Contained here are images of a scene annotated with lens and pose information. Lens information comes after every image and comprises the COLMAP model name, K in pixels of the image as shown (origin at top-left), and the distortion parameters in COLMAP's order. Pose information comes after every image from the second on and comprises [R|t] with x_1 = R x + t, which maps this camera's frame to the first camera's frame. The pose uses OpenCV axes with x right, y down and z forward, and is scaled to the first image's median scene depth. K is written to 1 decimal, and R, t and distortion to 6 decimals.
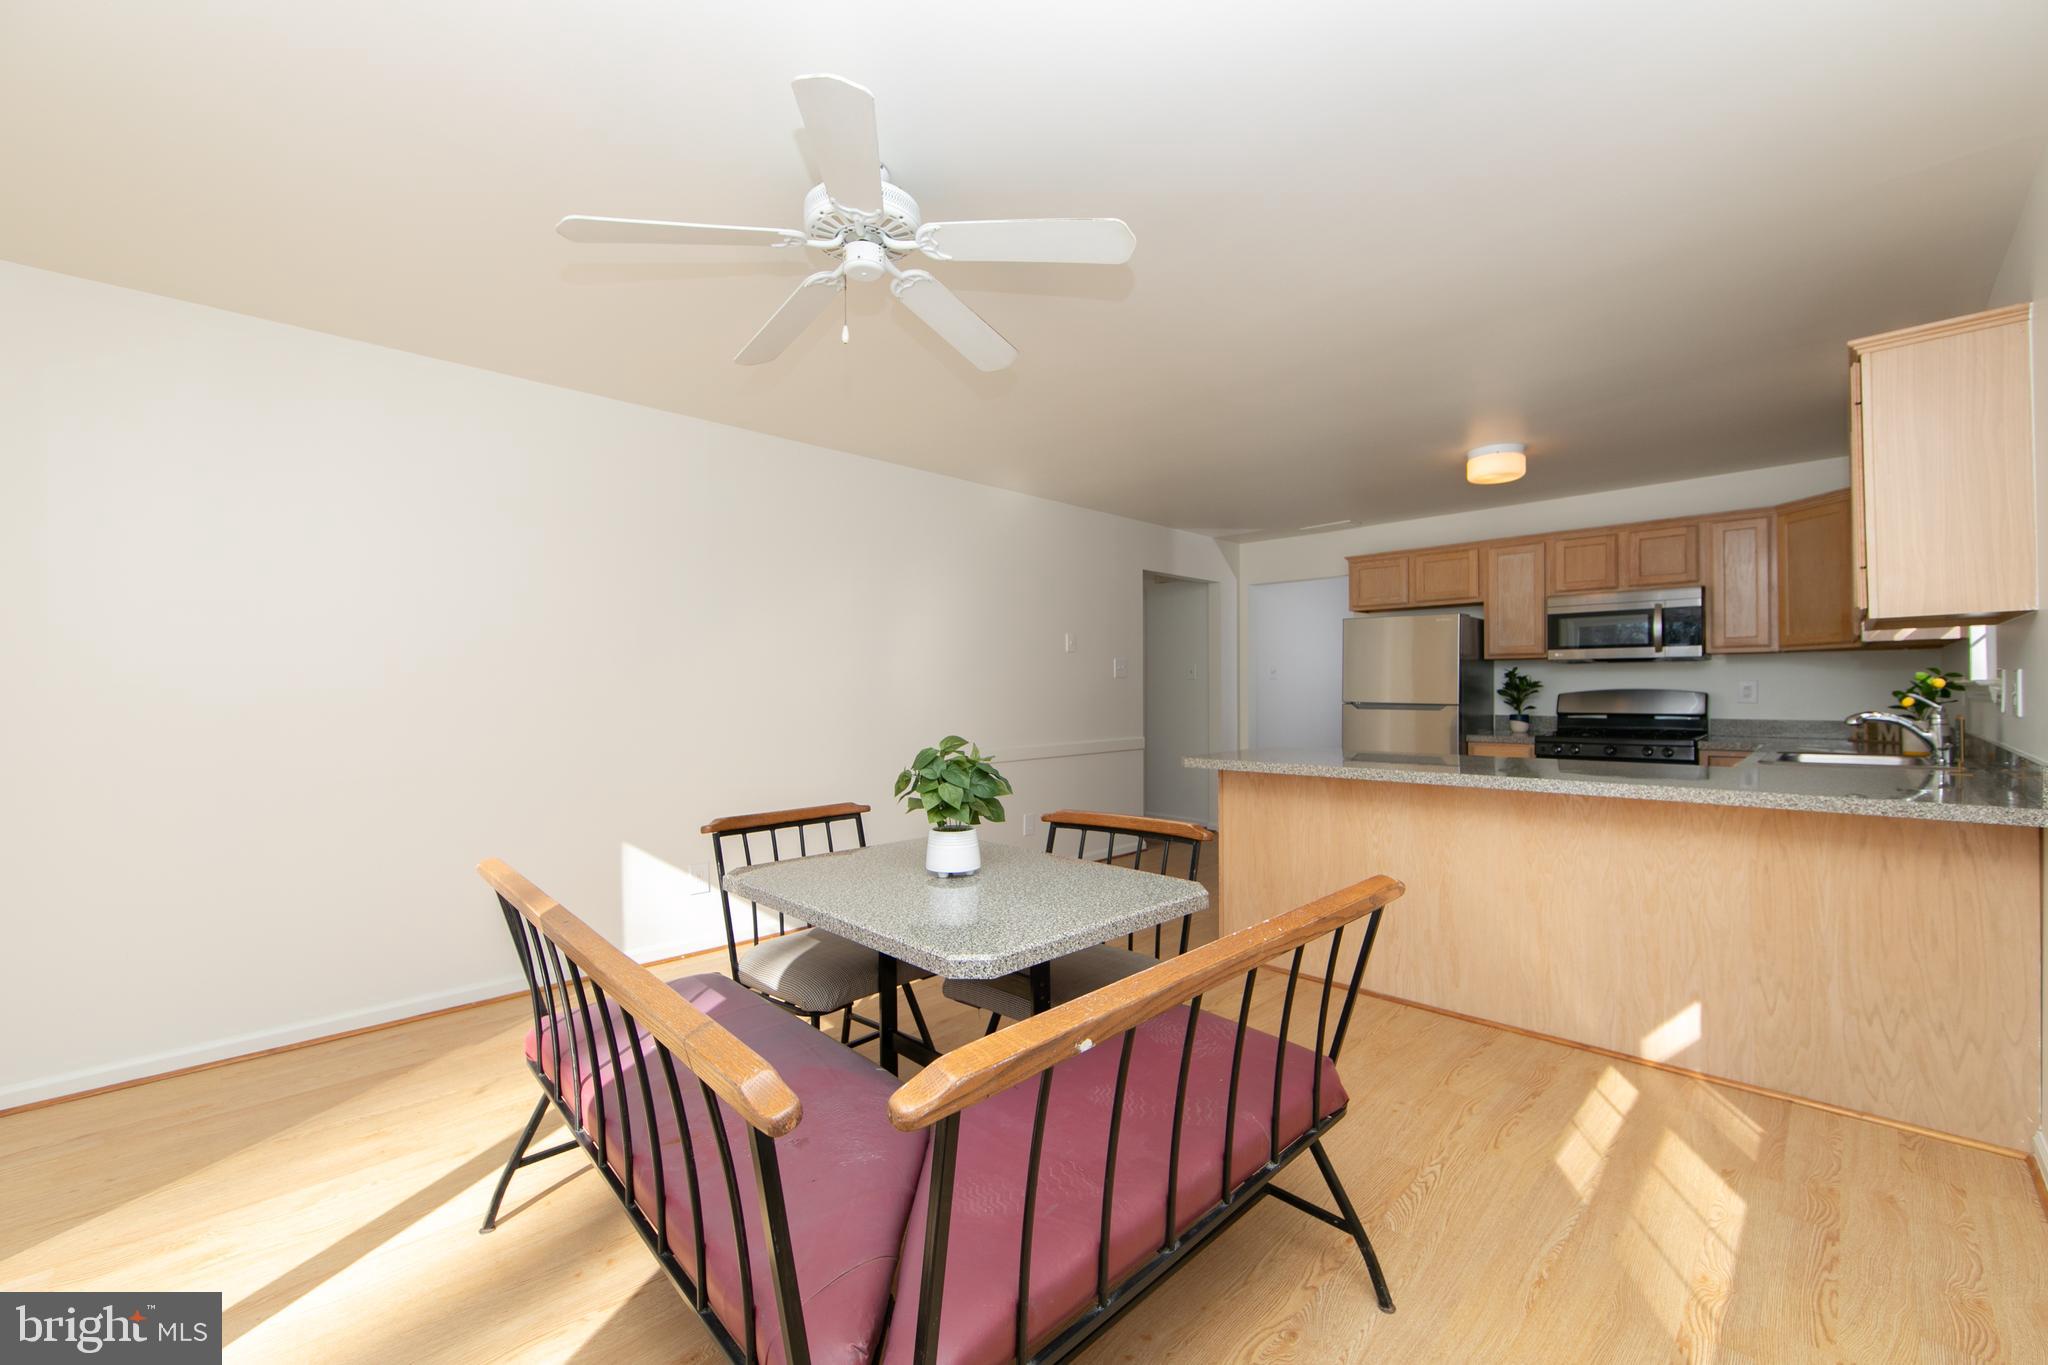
lens RADIAL K [[805.8, 0, 1026.8], [0, 805.8, 681.1], [0, 0, 1]] dist [0.000251, 0.000038]
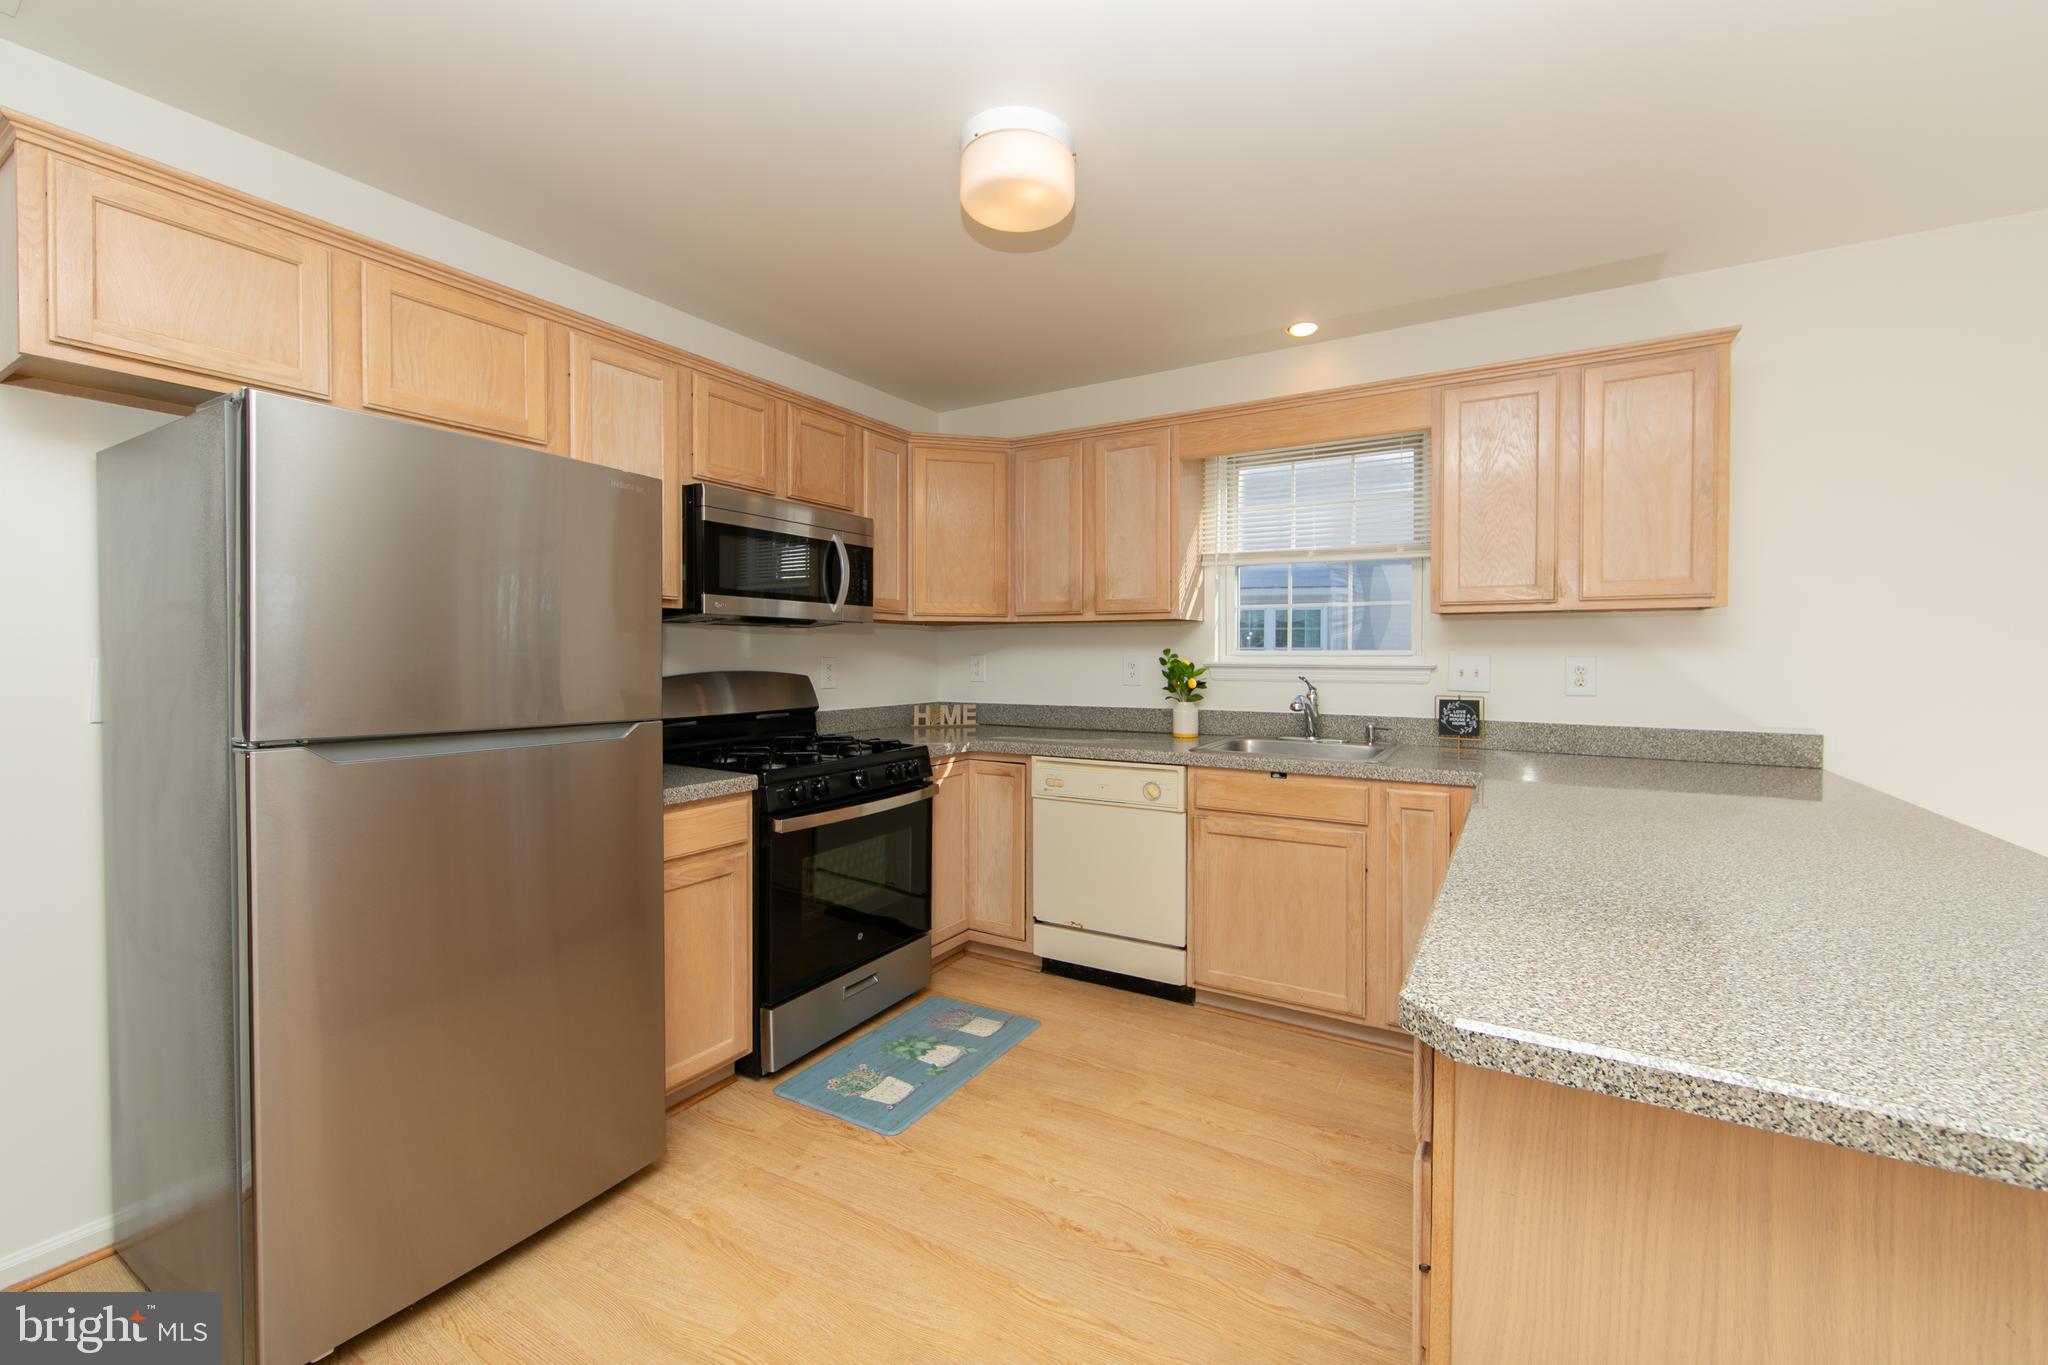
lens RADIAL K [[805.8, 0, 1030.8], [0, 805.8, 669.9], [0, 0, 1]] dist [0.000251, 0.000038]
pose [[-0.269377, -0.018464, 0.962858, 0.155849], [0.002161, 0.999802, 0.019777, -0.005429], [-0.963032, 0.007408, -0.269284, 1.096615]]
